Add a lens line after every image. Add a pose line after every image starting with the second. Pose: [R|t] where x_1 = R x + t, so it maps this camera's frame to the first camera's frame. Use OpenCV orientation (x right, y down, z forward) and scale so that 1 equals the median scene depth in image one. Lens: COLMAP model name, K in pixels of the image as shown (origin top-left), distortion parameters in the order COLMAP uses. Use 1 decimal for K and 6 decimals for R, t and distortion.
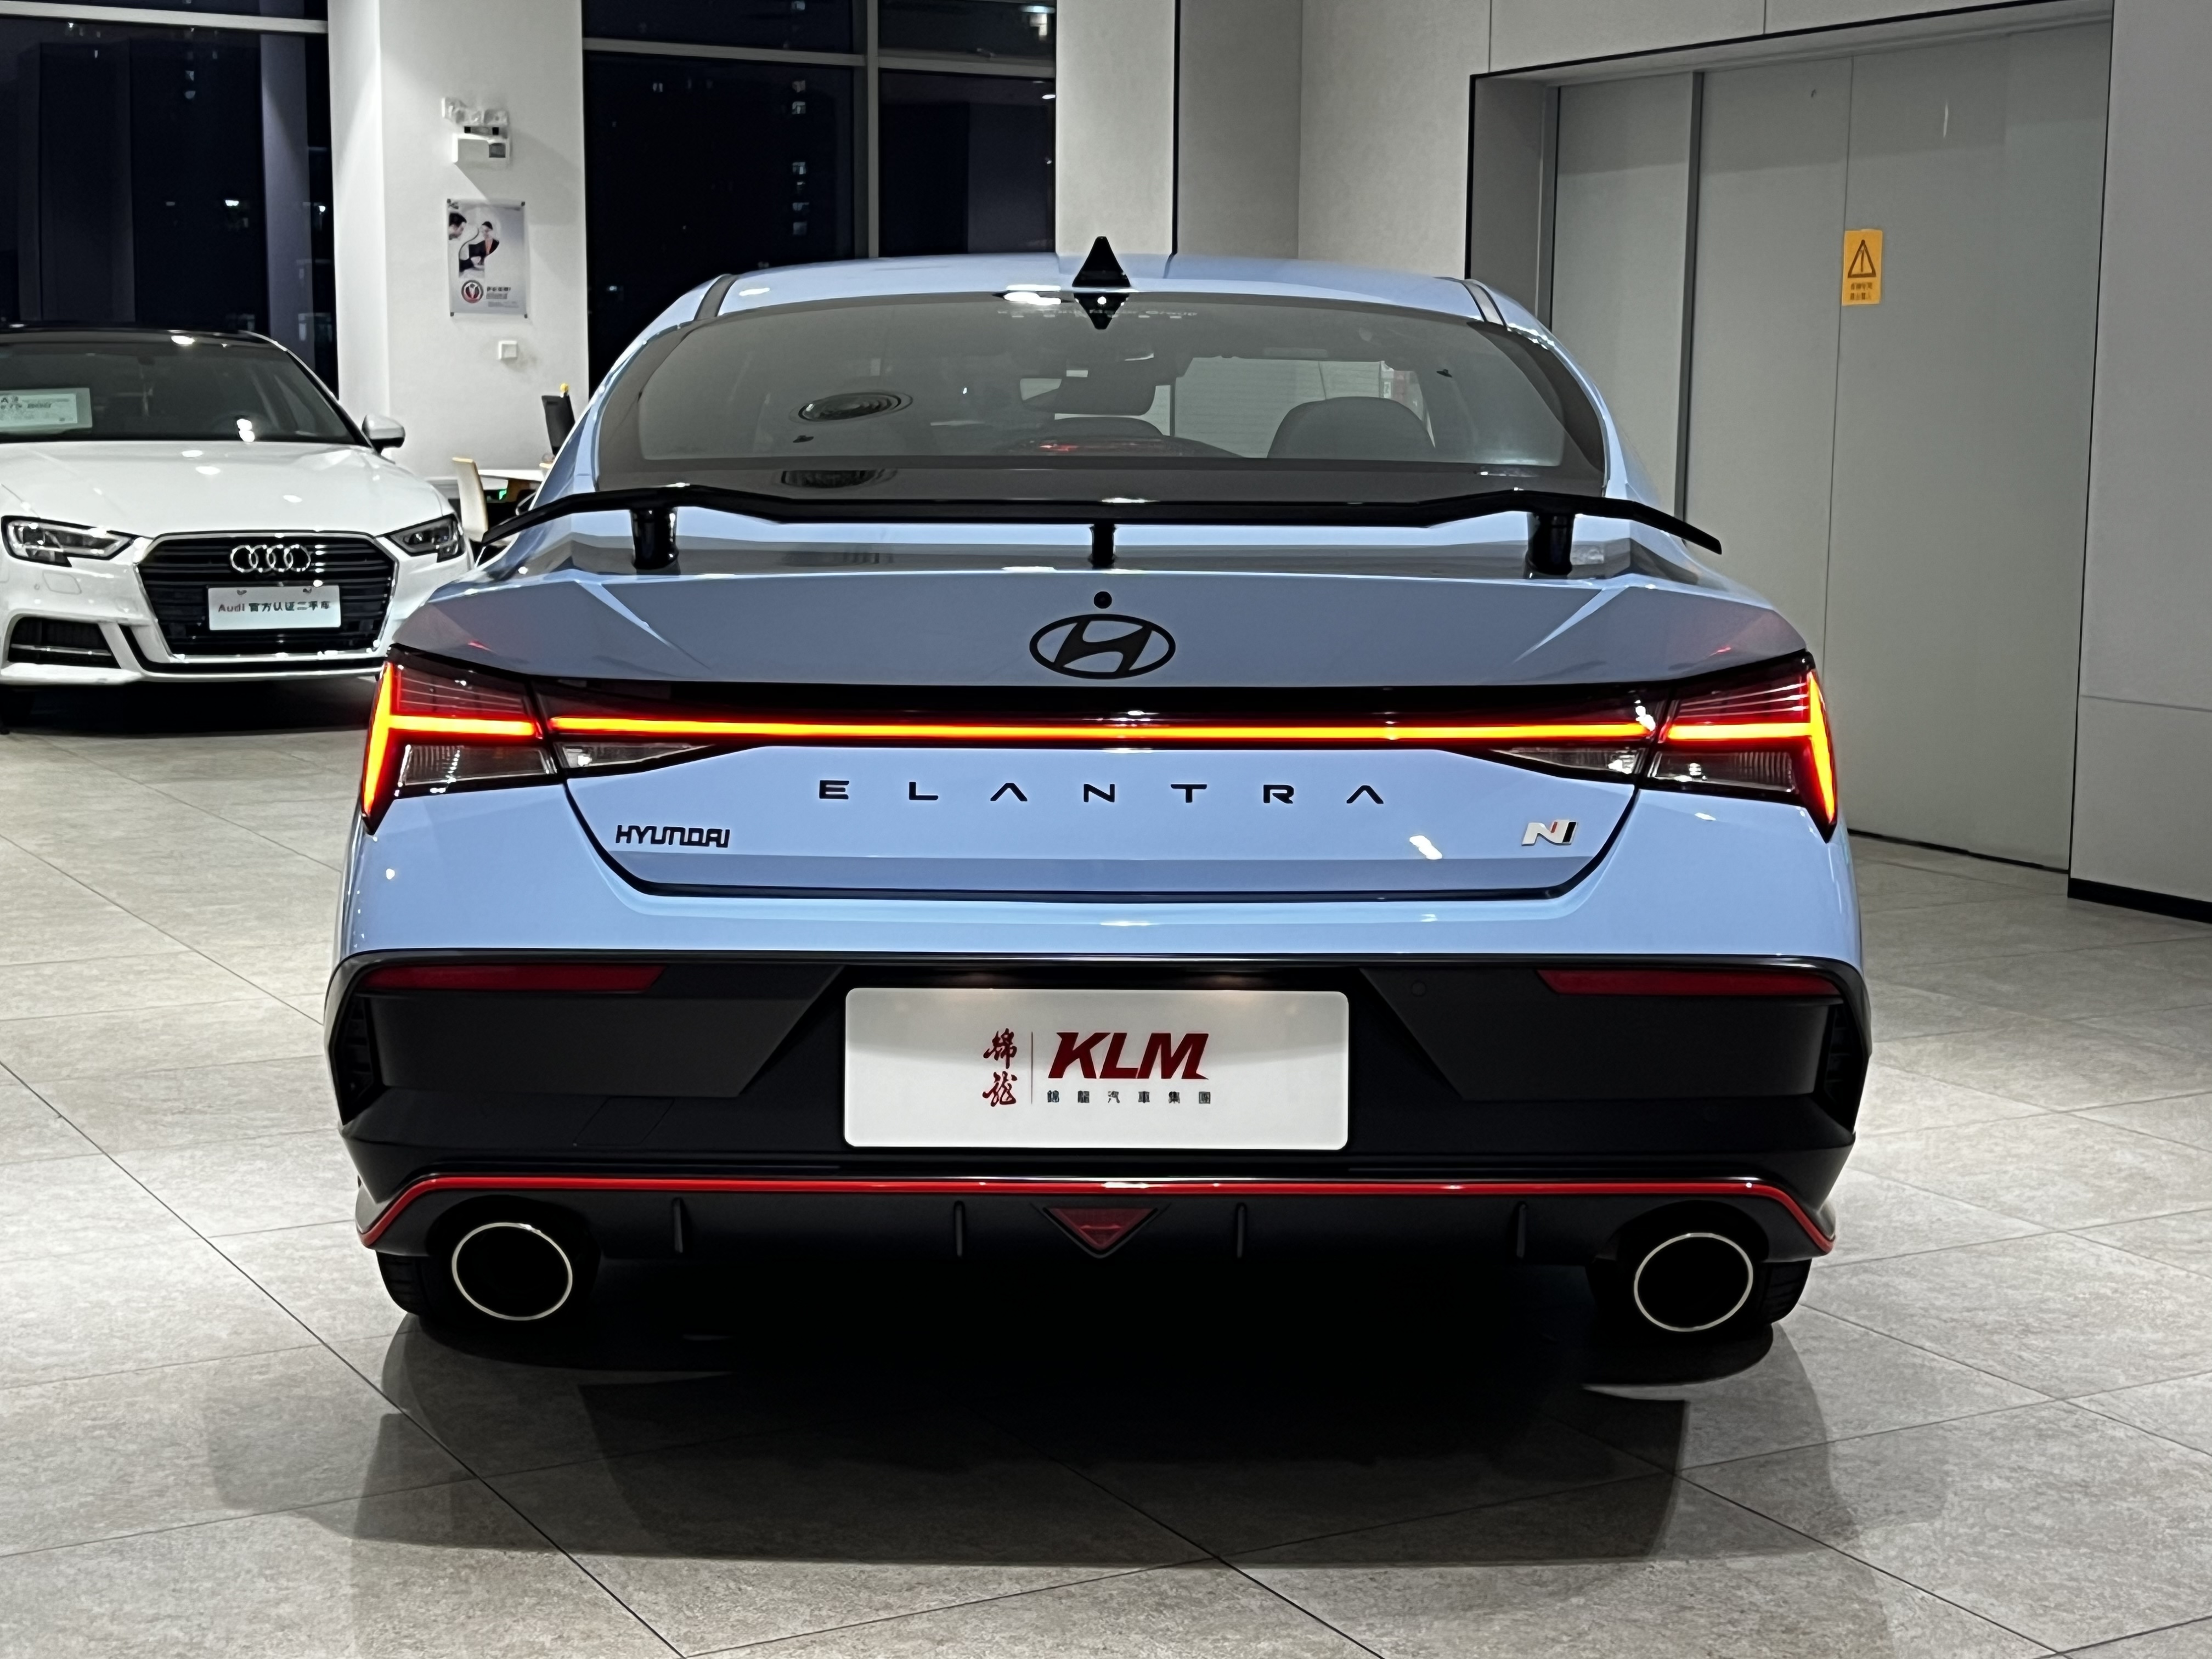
lens RADIAL K [[3384.8, 0, 1085.5], [0, 3384.8, 724.4], [0, 0, 1]] dist [0.071416, 0.000000]
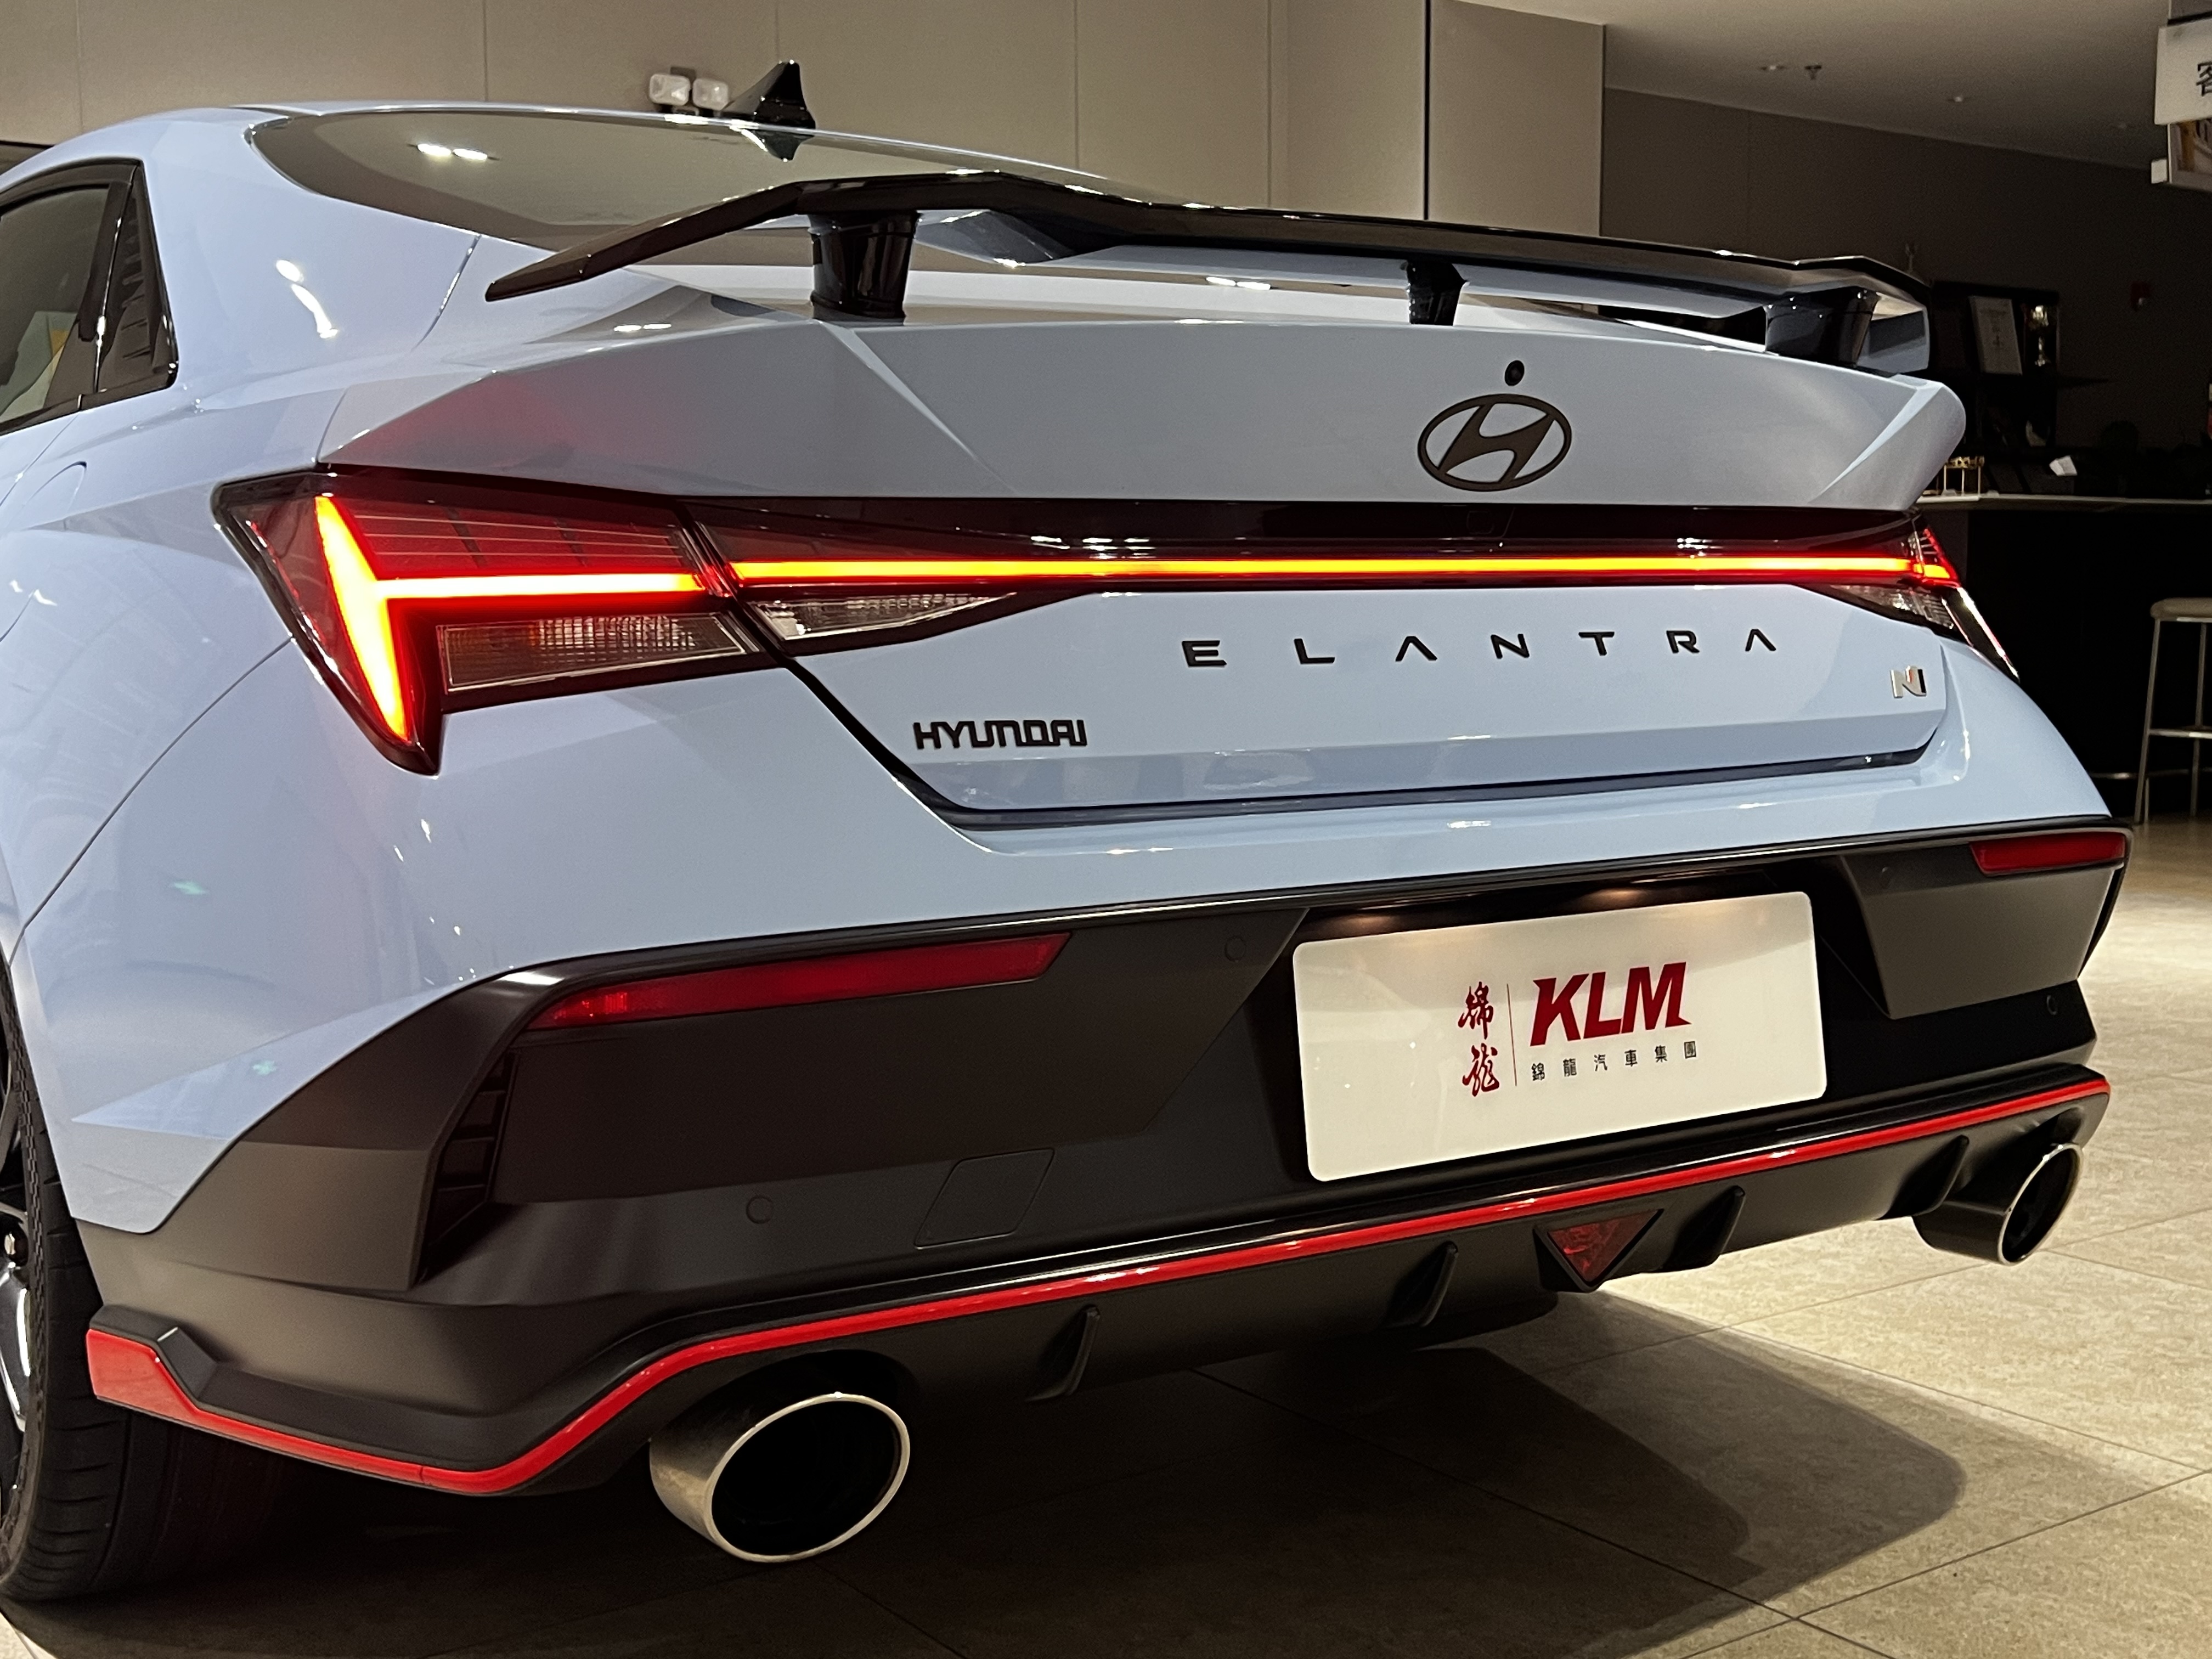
lens RADIAL K [[2608.6, 0, 1103.5], [0, 2608.6, 825.2], [0, 0, 1]] dist [0.057818, 0.000000]
pose [[0.829052, -0.064420, 0.555449, -0.375604], [0.071276, 0.997413, 0.009292, 0.046560], [-0.554611, 0.031887, 0.831499, 0.586479]]
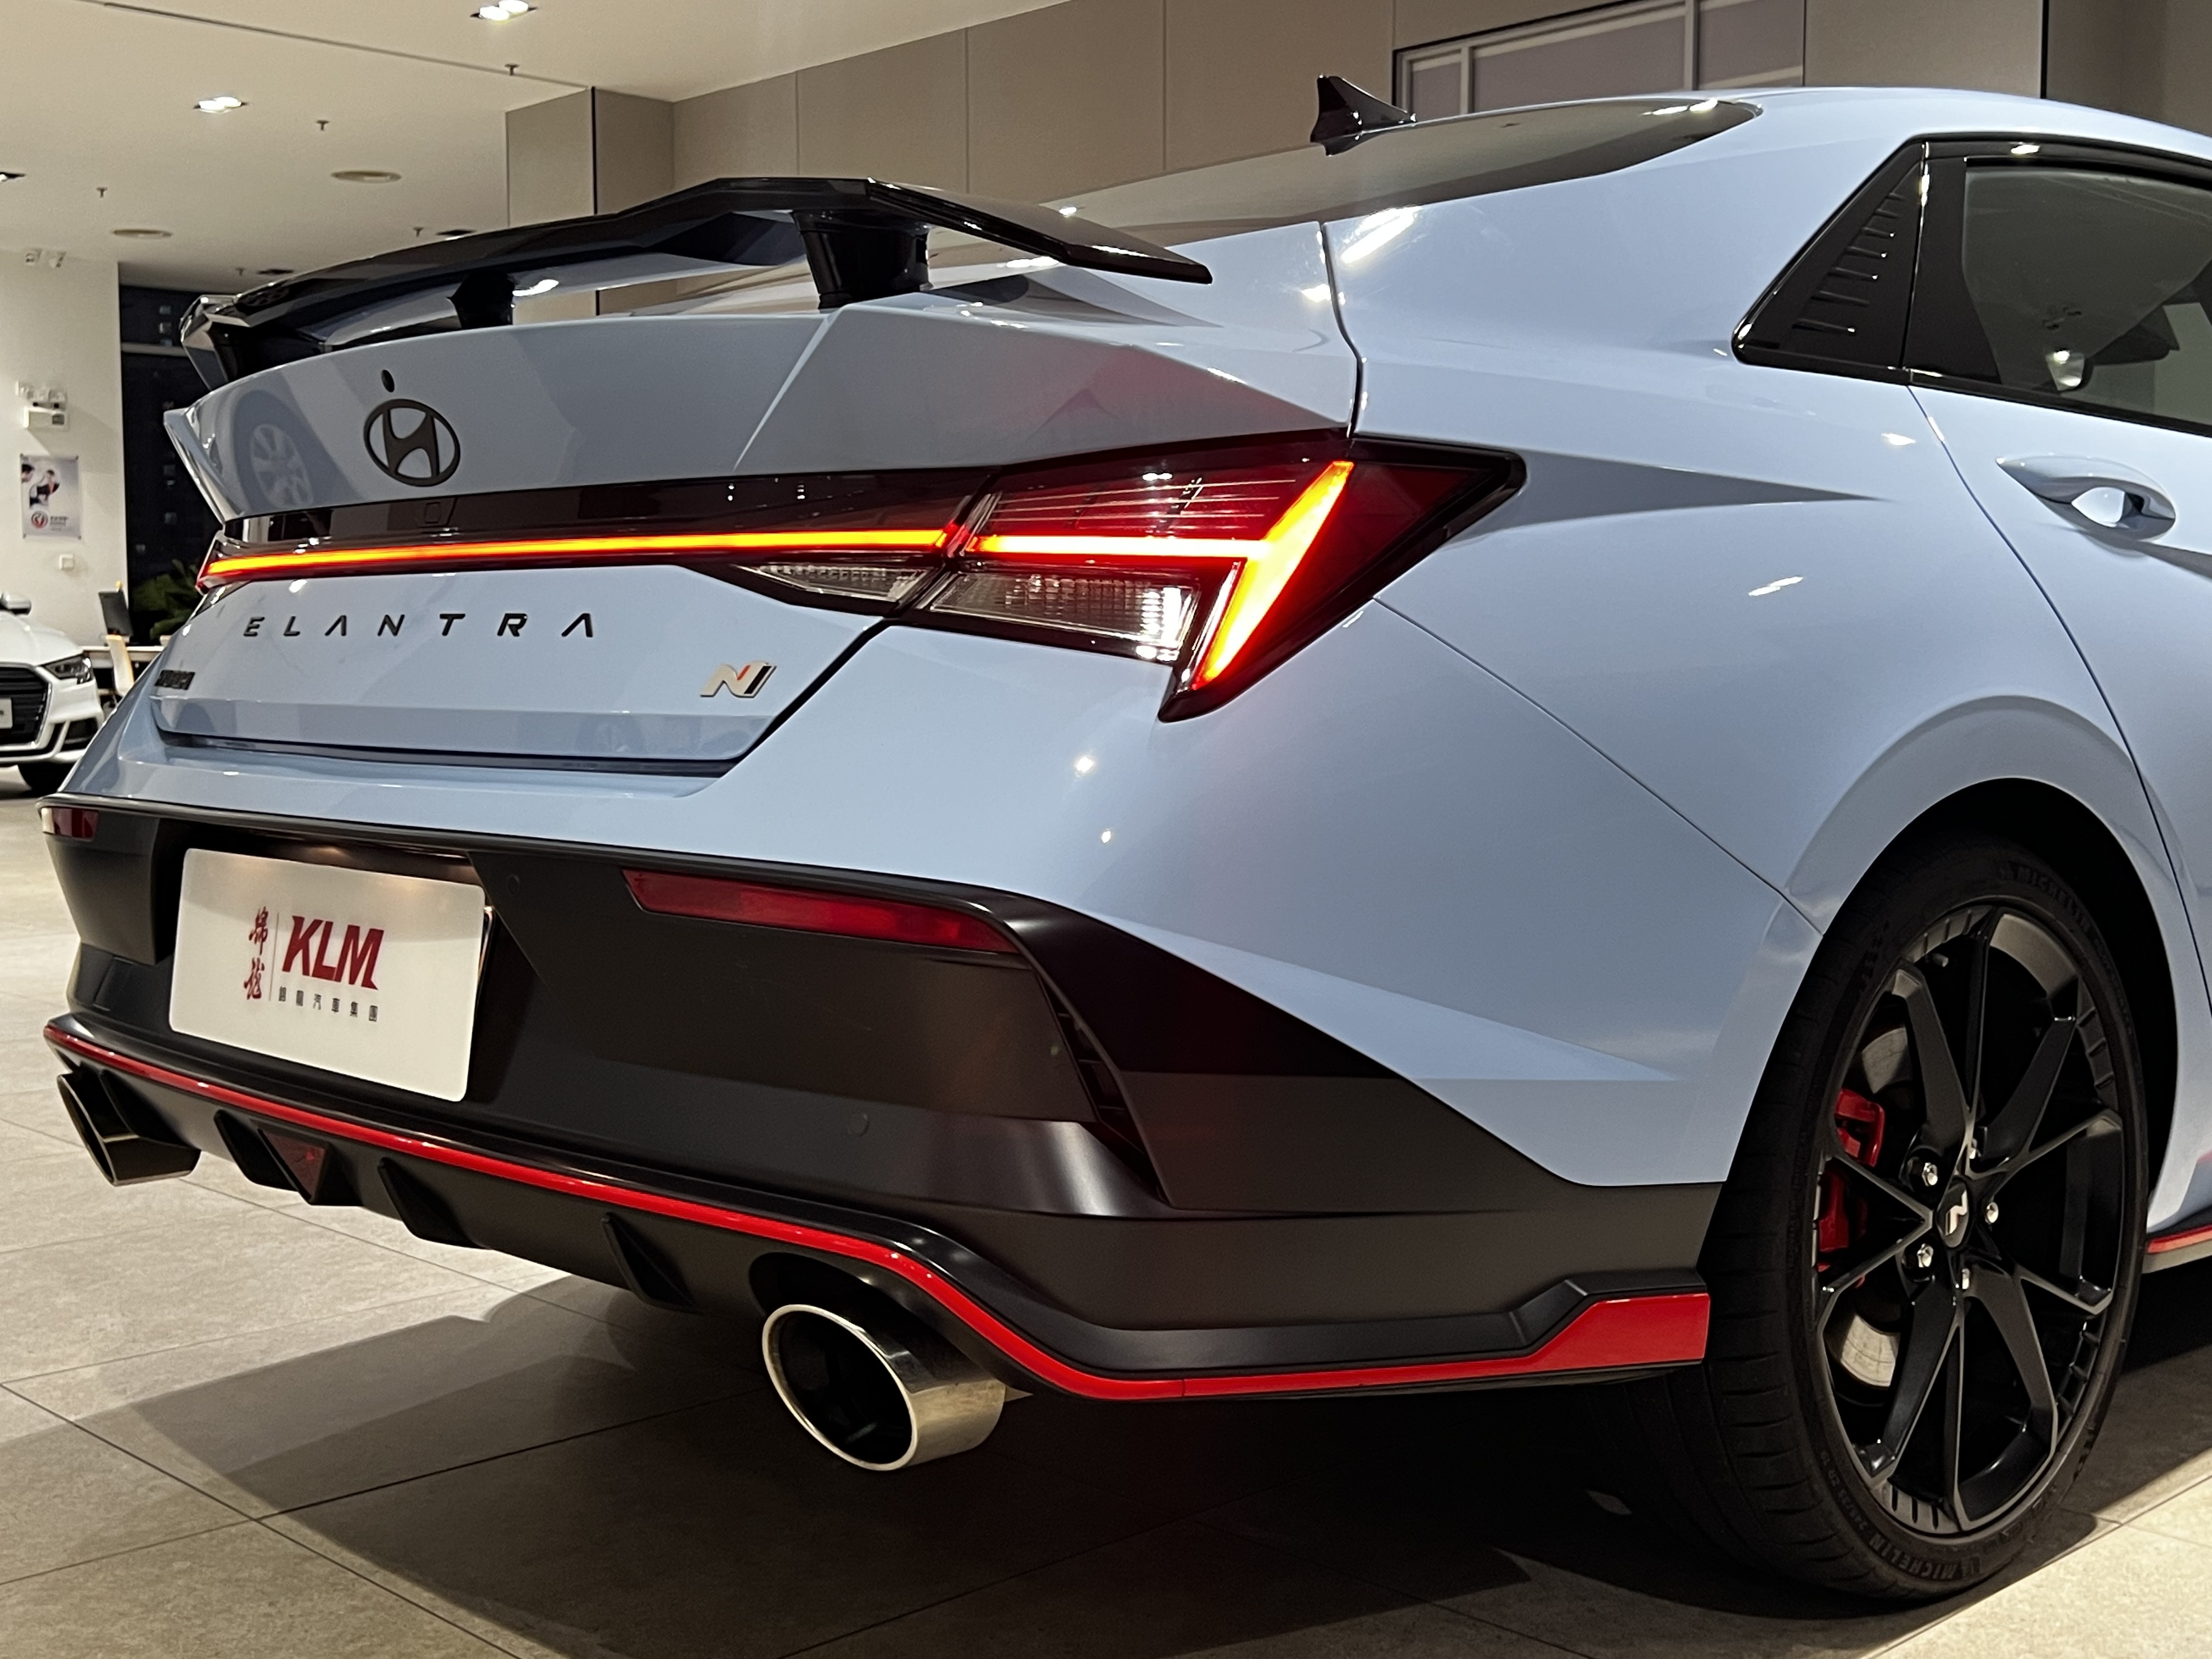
lens RADIAL K [[2608.6, 0, 1101.5], [0, 2608.6, 831.9], [0, 0, 1]] dist [0.057818, 0.000000]
pose [[0.679493, 0.044146, -0.732352, 0.569192], [-0.070220, 0.997519, -0.005021, 0.059649], [0.730313, 0.054838, 0.680908, 0.701717]]
